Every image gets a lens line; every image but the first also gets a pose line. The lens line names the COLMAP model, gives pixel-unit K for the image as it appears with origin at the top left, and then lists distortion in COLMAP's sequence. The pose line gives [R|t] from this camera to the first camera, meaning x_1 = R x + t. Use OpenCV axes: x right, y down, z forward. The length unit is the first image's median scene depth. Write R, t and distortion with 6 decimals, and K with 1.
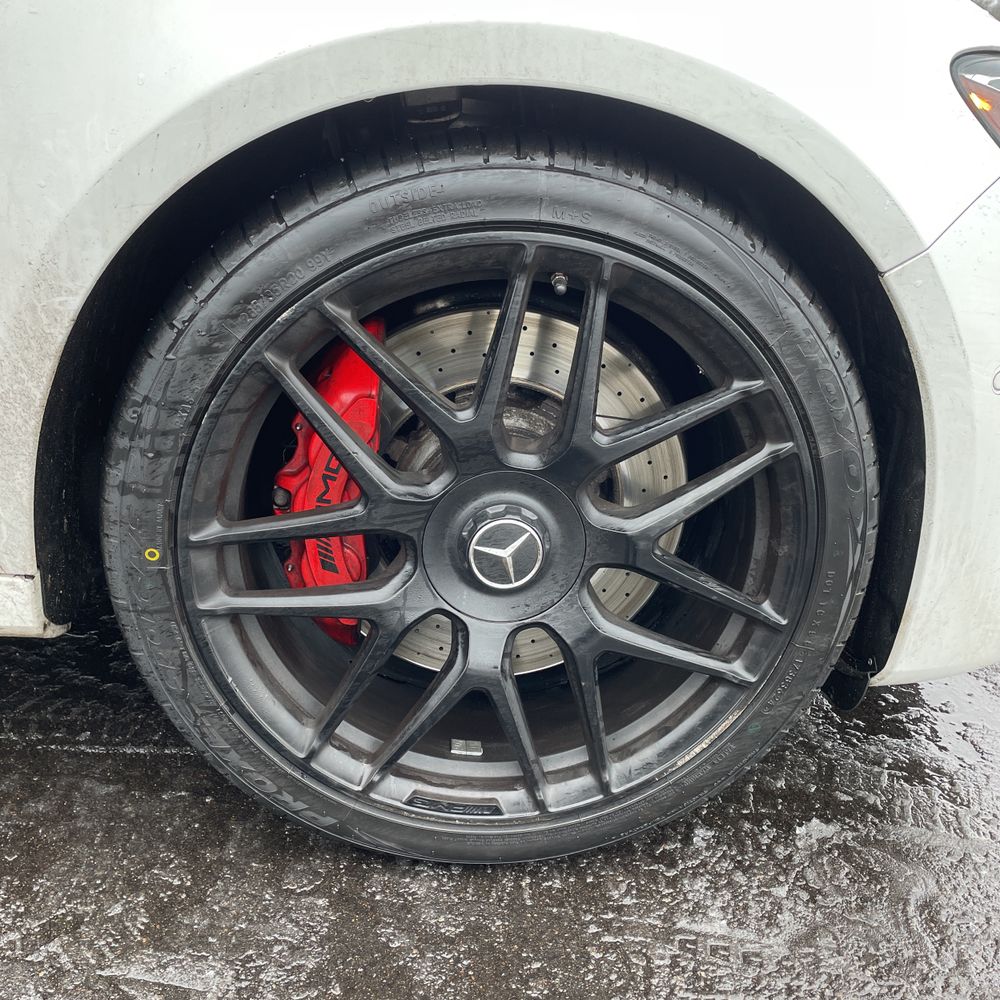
lens RADIAL K [[1002.4, 0, 506.4], [0, 1002.4, 494.1], [0, 0, 1]] dist [0.091521, -0.122925]
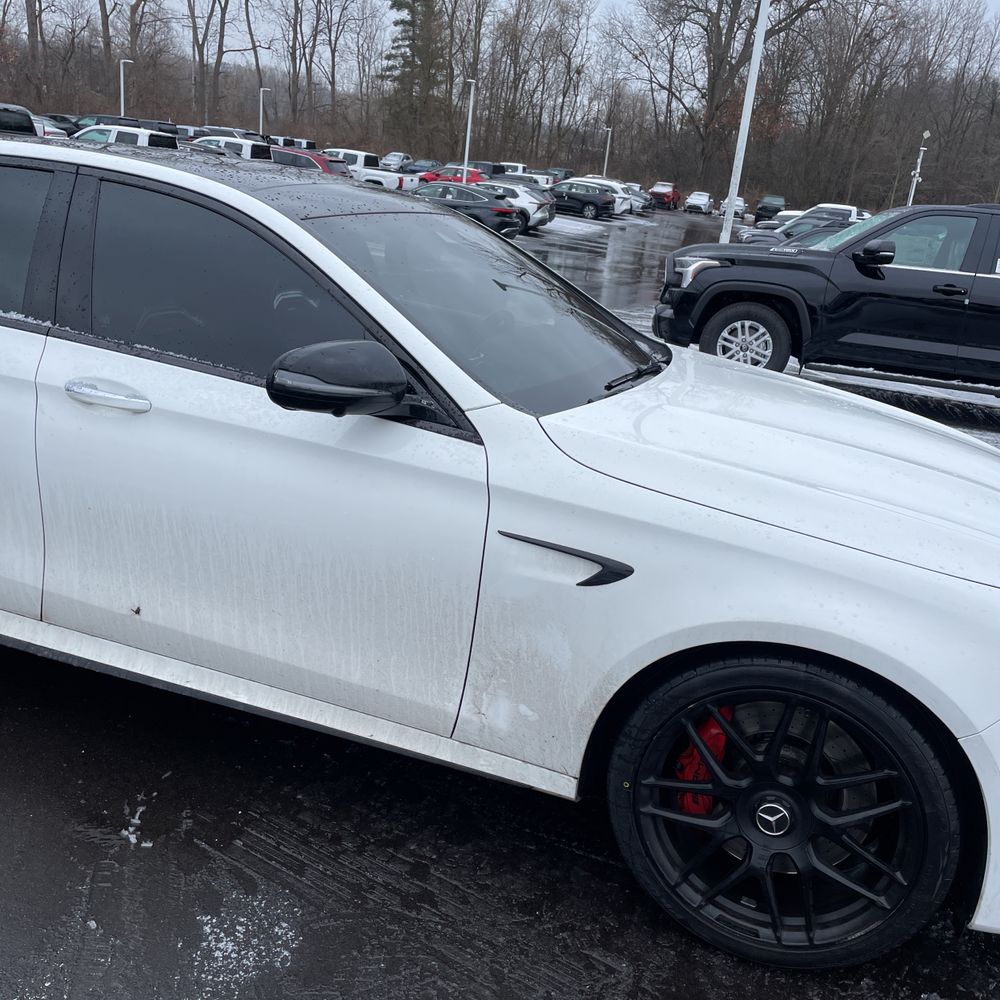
lens RADIAL K [[1000.7, 0, 512.1], [0, 1000.7, 486.0], [0, 0, 1]] dist [0.090371, -0.117757]
pose [[0.912399, 0.119546, -0.391455, 0.257058], [-0.163739, 0.983140, -0.081402, -0.382163], [0.375124, 0.138367, 0.916590, -1.368747]]
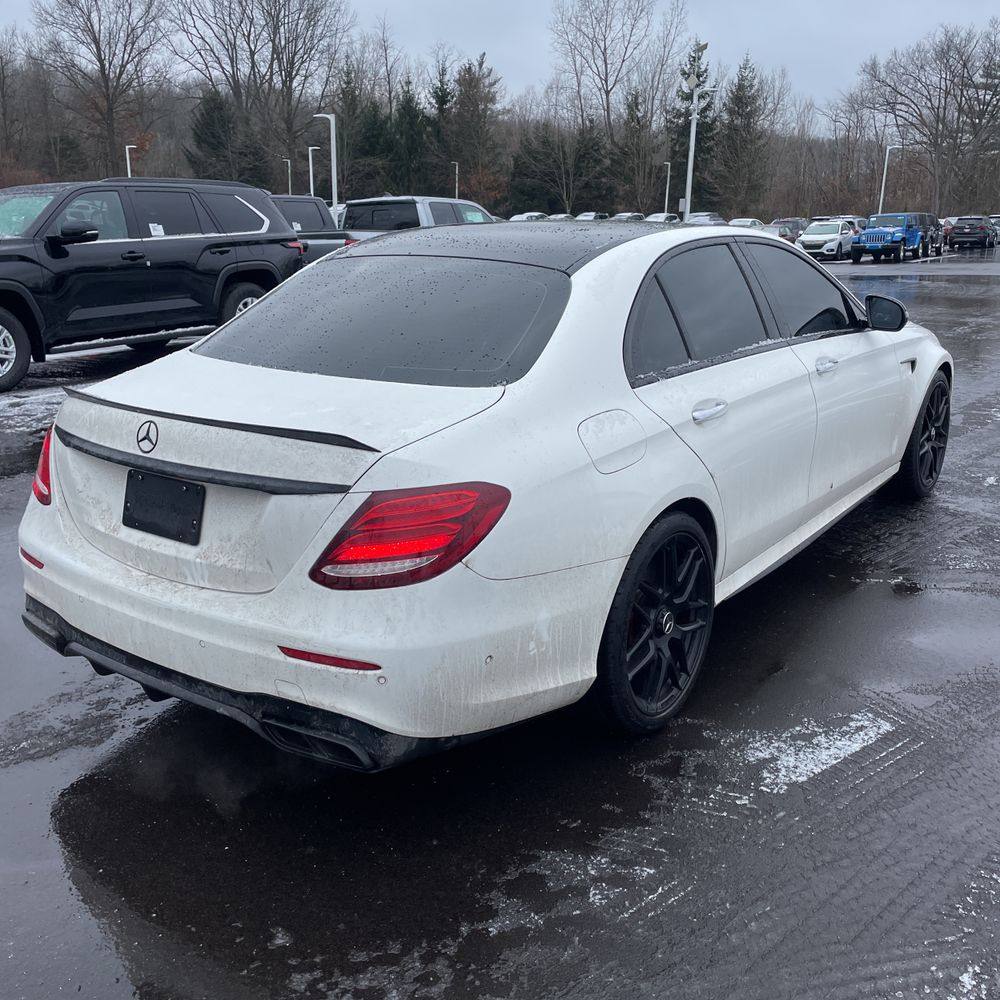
lens RADIAL K [[1000.7, 0, 512.1], [0, 1000.7, 486.0], [0, 0, 1]] dist [0.090371, -0.117757]
pose [[0.661505, -0.300745, 0.686995, -5.686183], [0.330425, 0.939239, 0.093005, -1.006916], [-0.673223, 0.165478, 0.720685, -1.543071]]
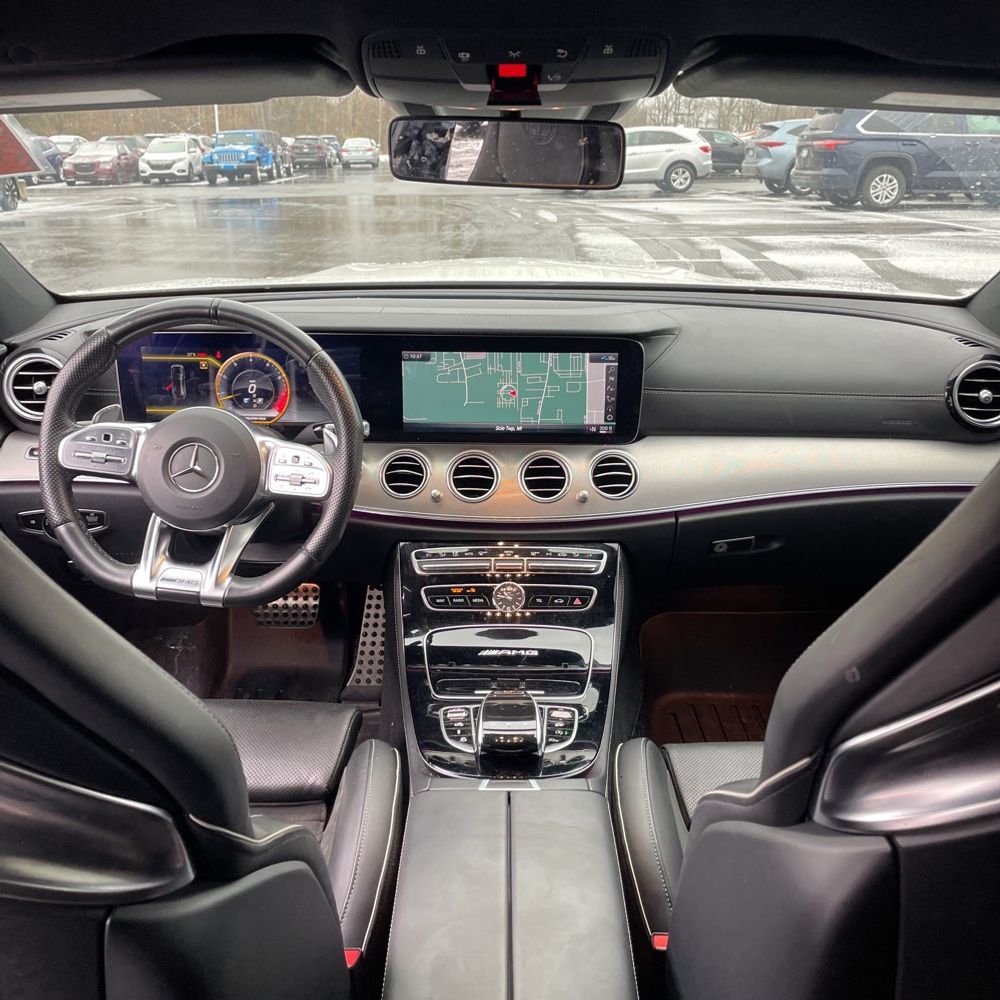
lens RADIAL K [[1002.4, 0, 506.4], [0, 1002.4, 494.1], [0, 0, 1]] dist [0.091521, -0.122925]
pose [[0.110446, -0.434968, 0.893647, -5.378475], [0.359306, 0.855808, 0.372144, -1.044875], [-0.926661, 0.279991, 0.250807, -1.281775]]
